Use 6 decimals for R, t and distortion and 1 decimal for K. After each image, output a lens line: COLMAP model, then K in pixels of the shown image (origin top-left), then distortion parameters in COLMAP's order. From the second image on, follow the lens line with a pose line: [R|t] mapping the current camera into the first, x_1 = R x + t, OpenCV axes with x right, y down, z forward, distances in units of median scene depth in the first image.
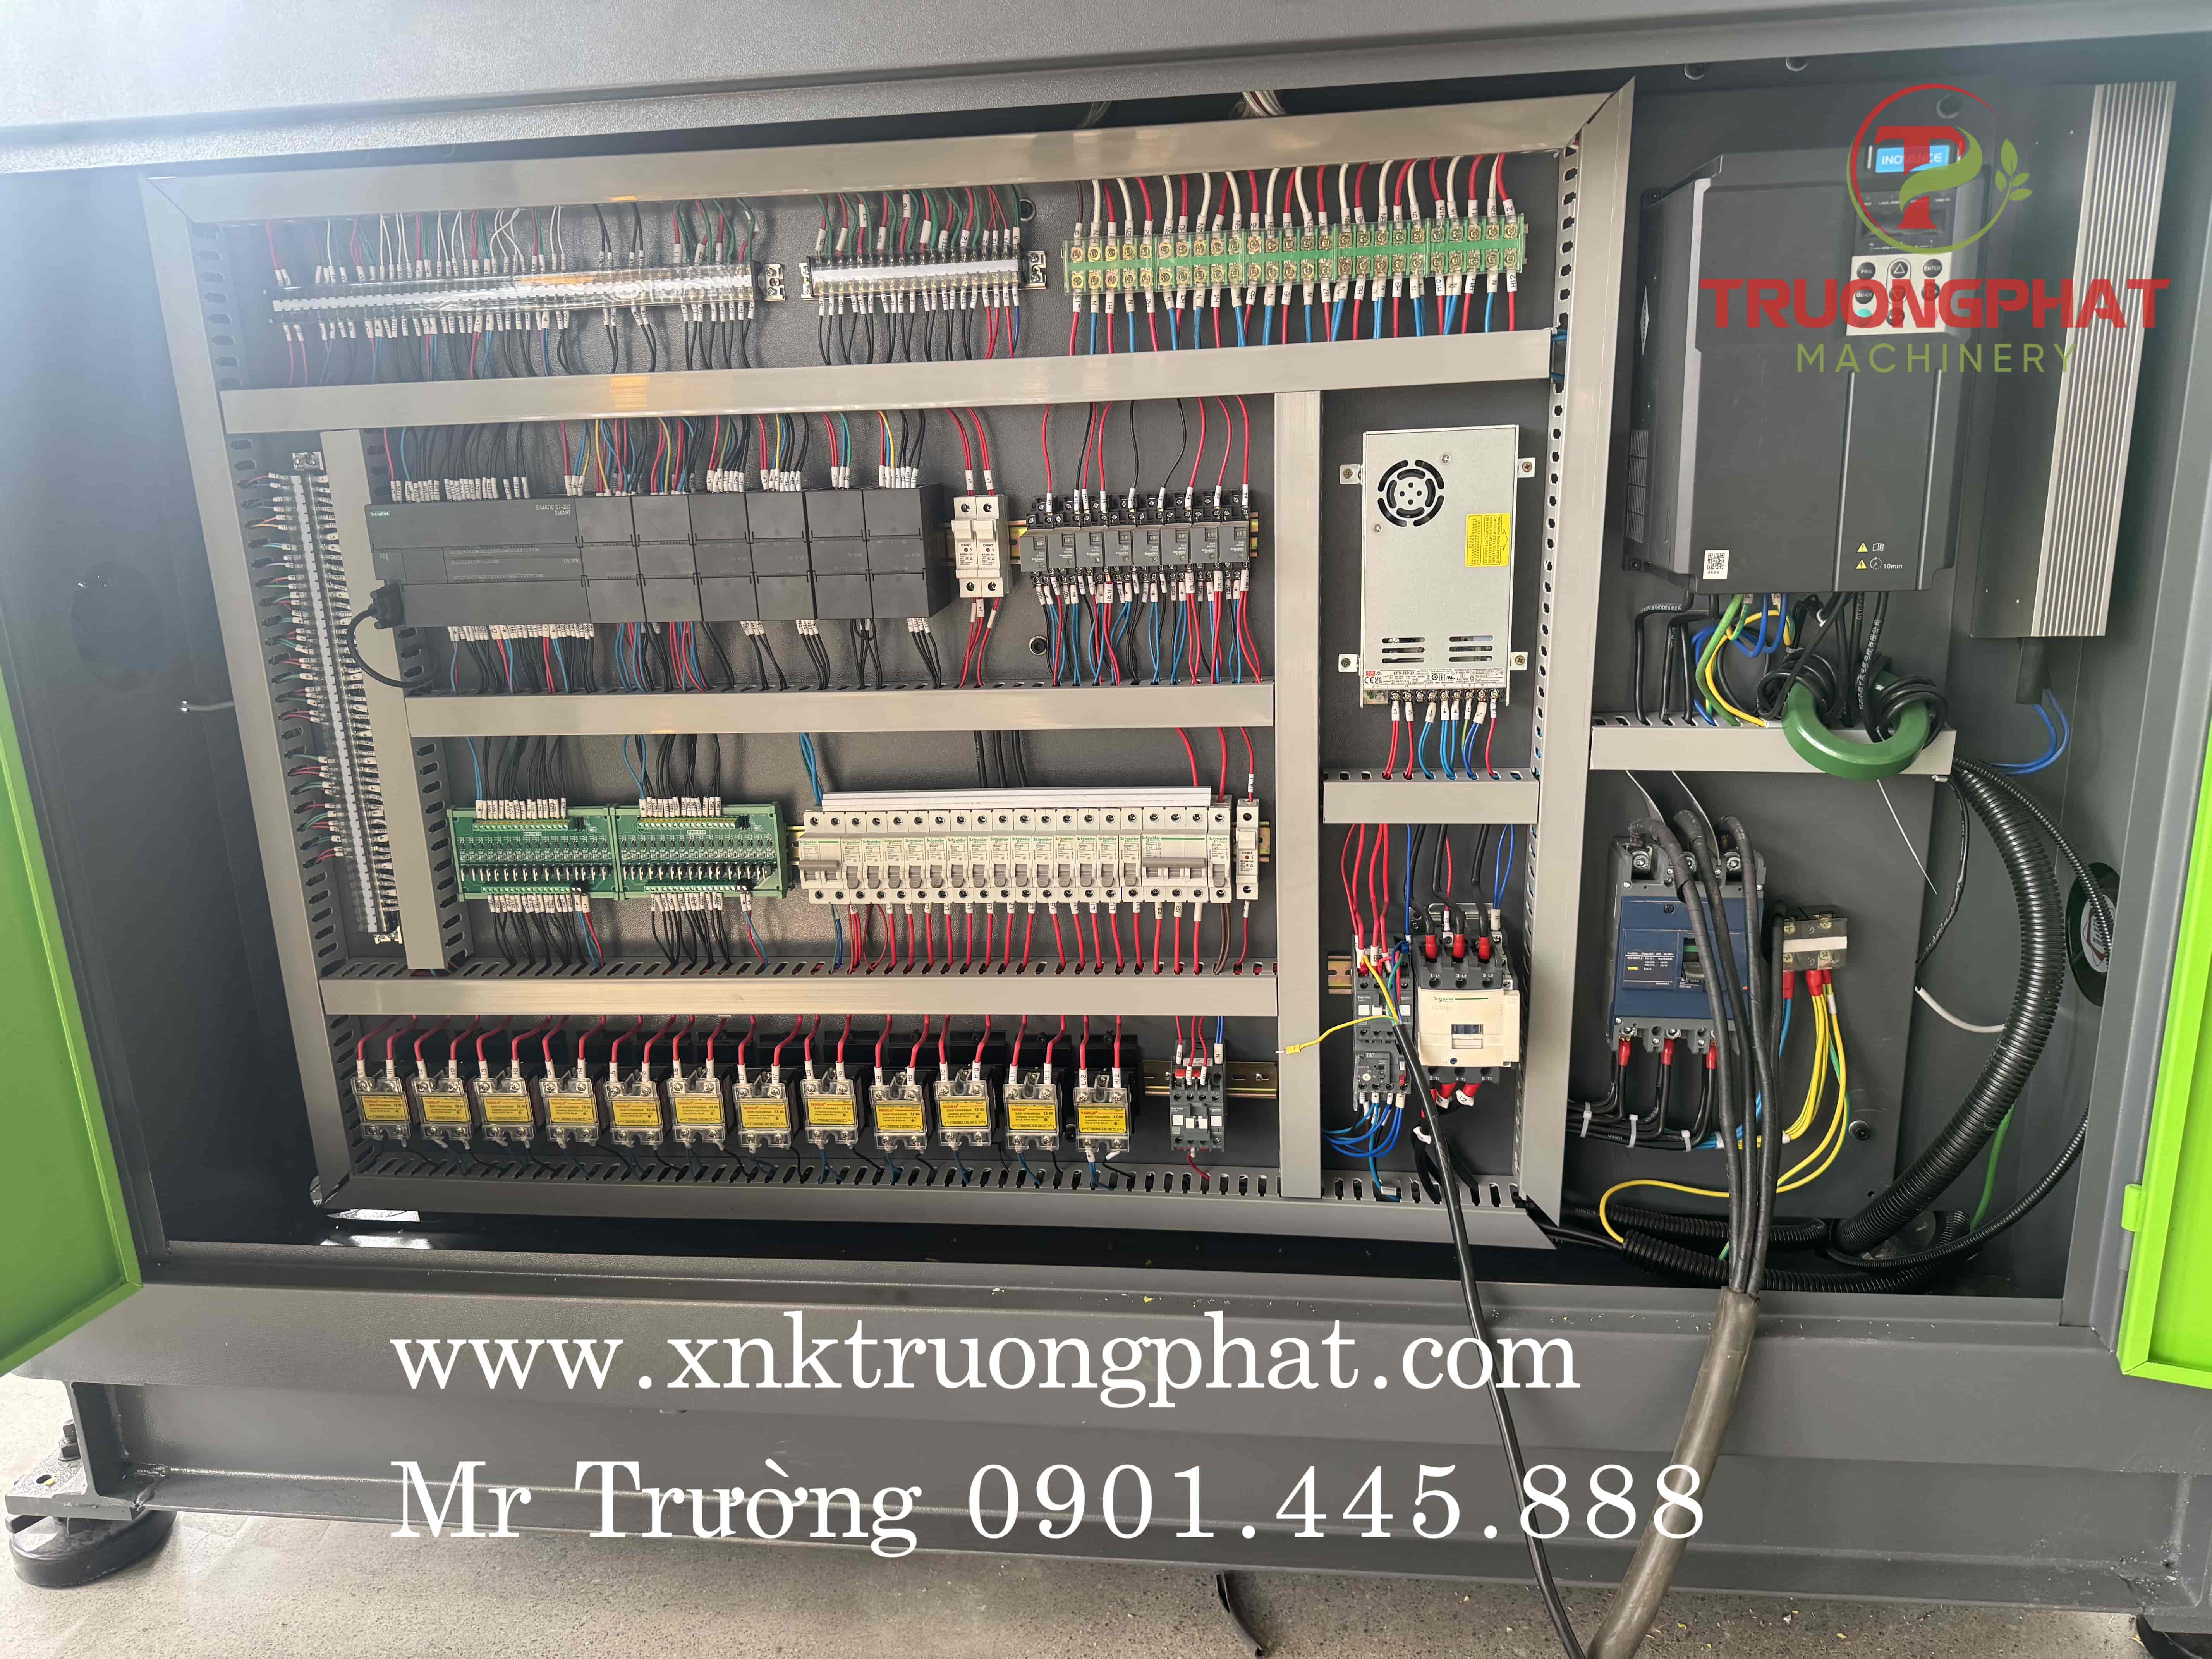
lens RADIAL K [[1557.3, 0, 1106.0], [0, 1557.3, 829.5], [0, 0, 1]] dist [0.119115, -0.130219]
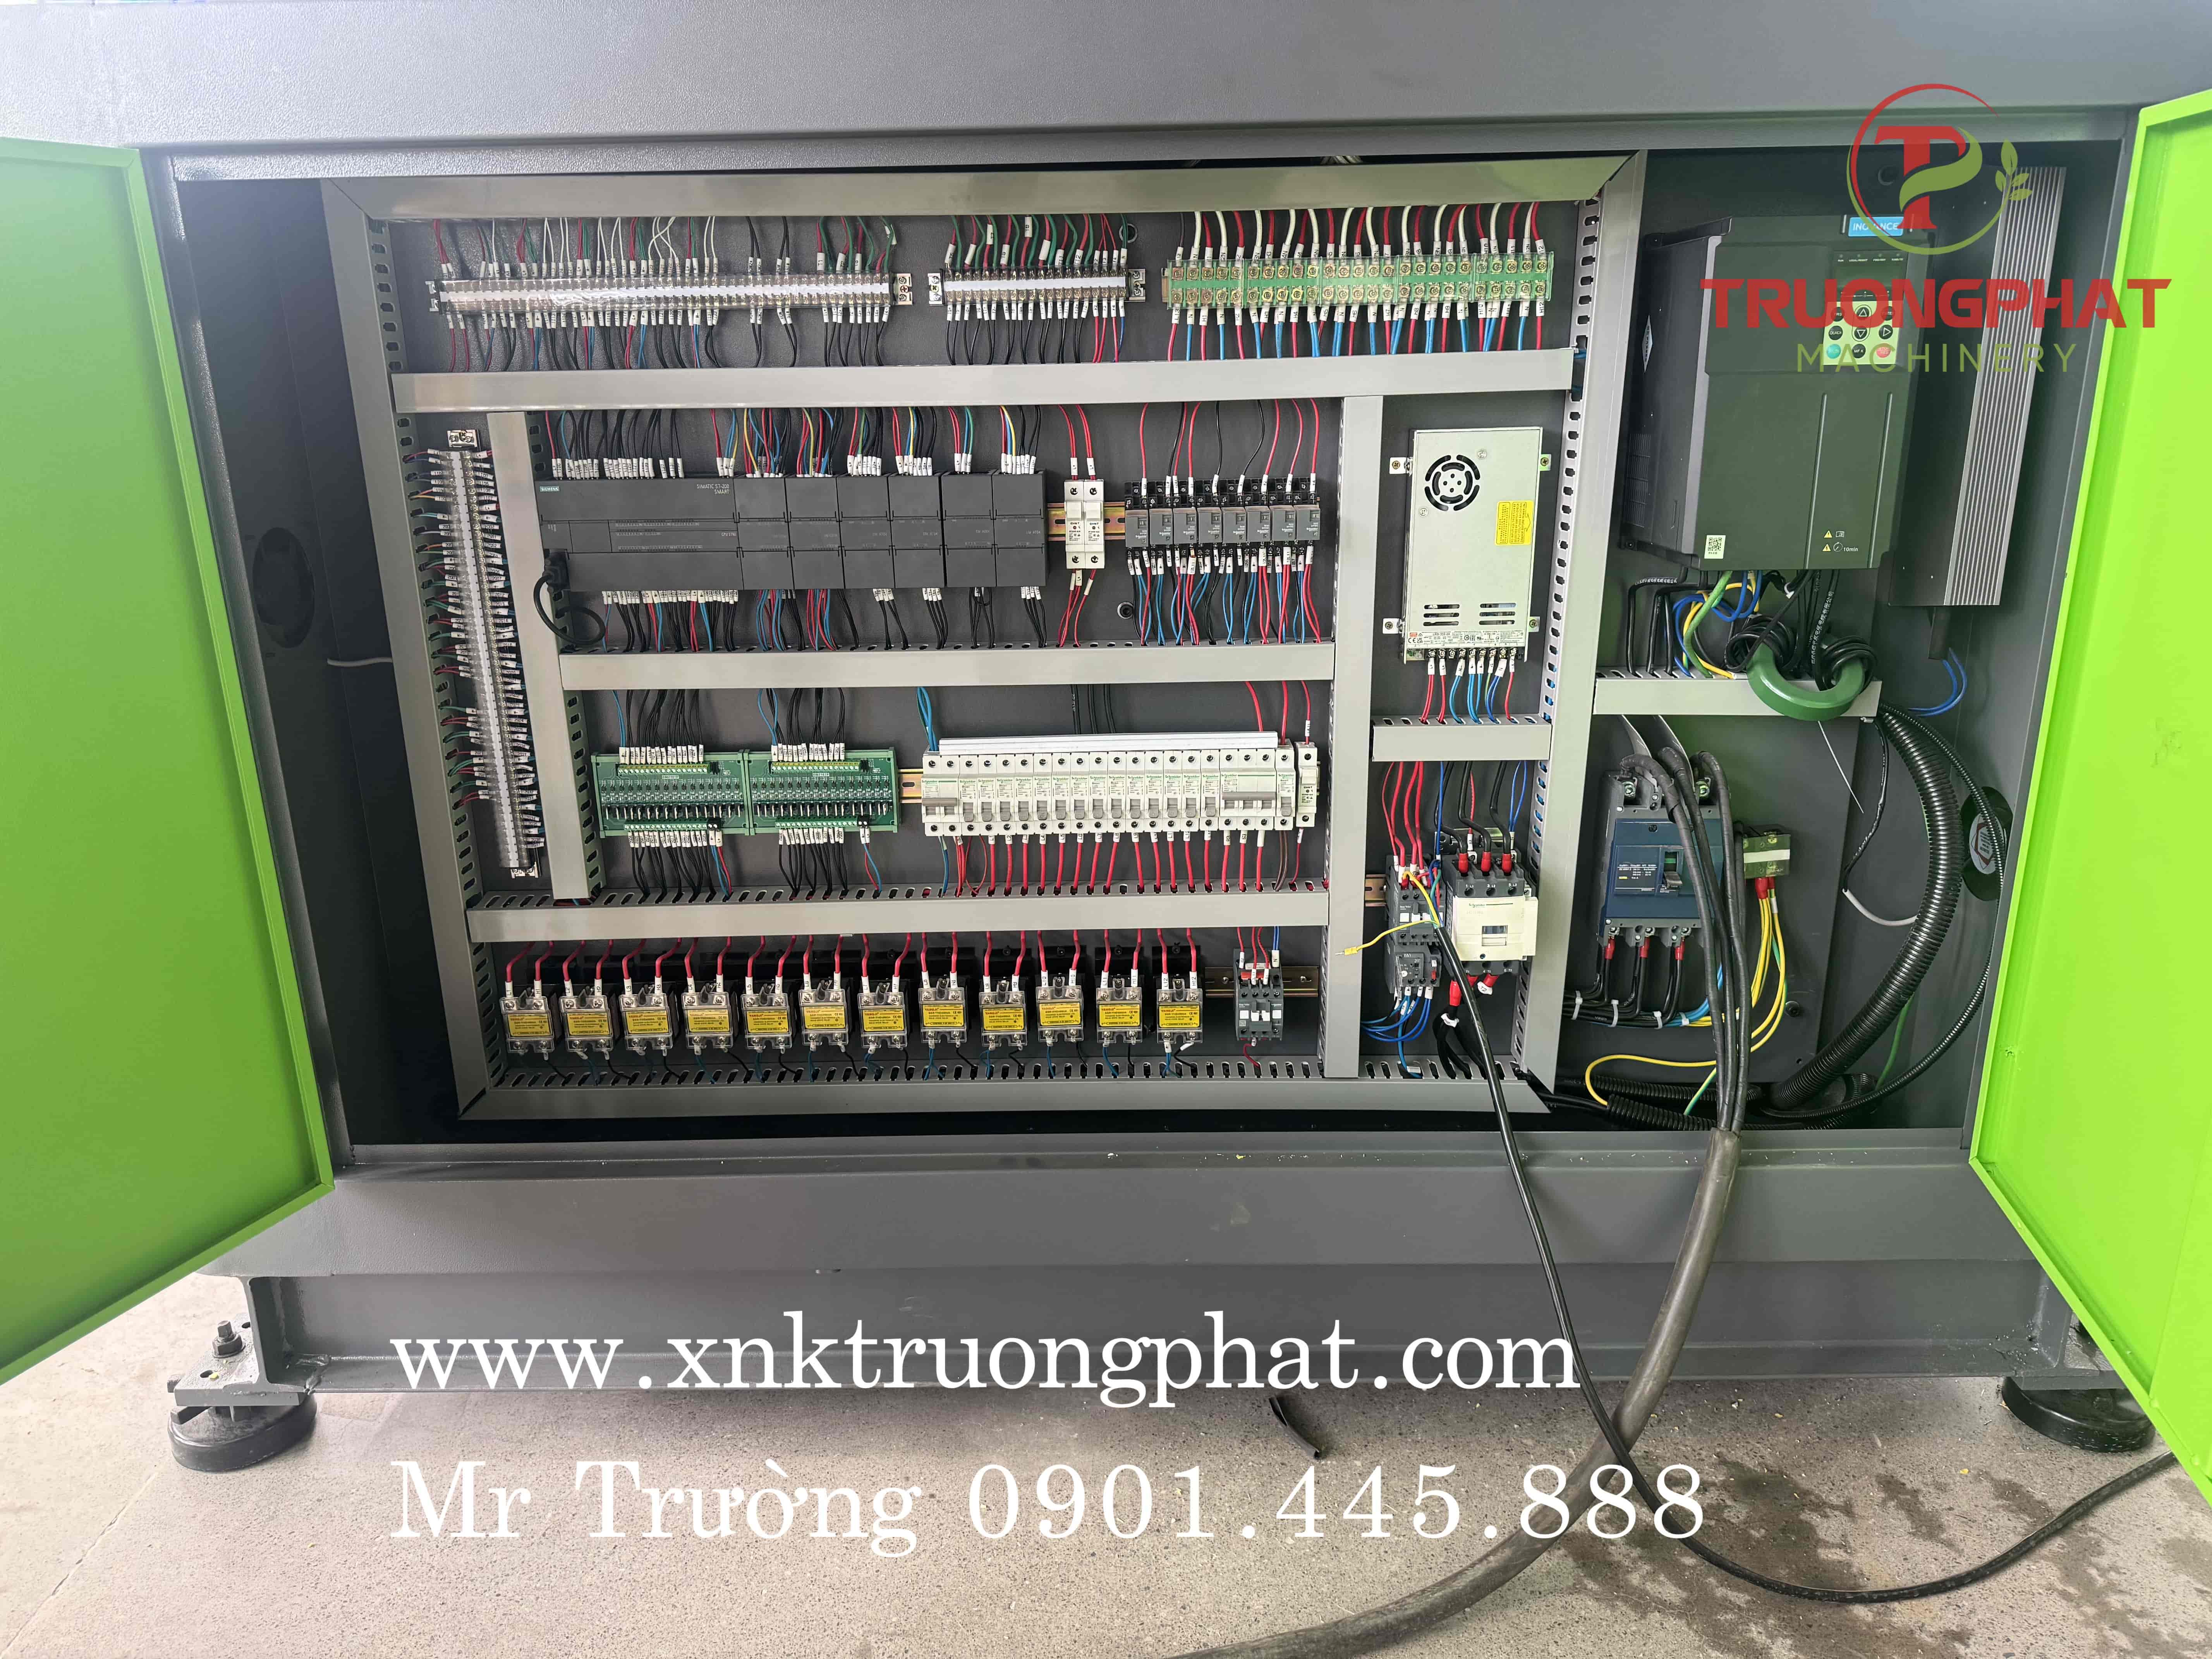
lens RADIAL K [[1540.5, 0, 1106.0], [0, 1540.5, 829.5], [0, 0, 1]] dist [0.168697, -0.254060]
pose [[0.993088, -0.012547, 0.116703, -0.201795], [0.009281, 0.999551, 0.028488, 0.012484], [-0.117008, -0.027207, 0.992758, -0.149756]]
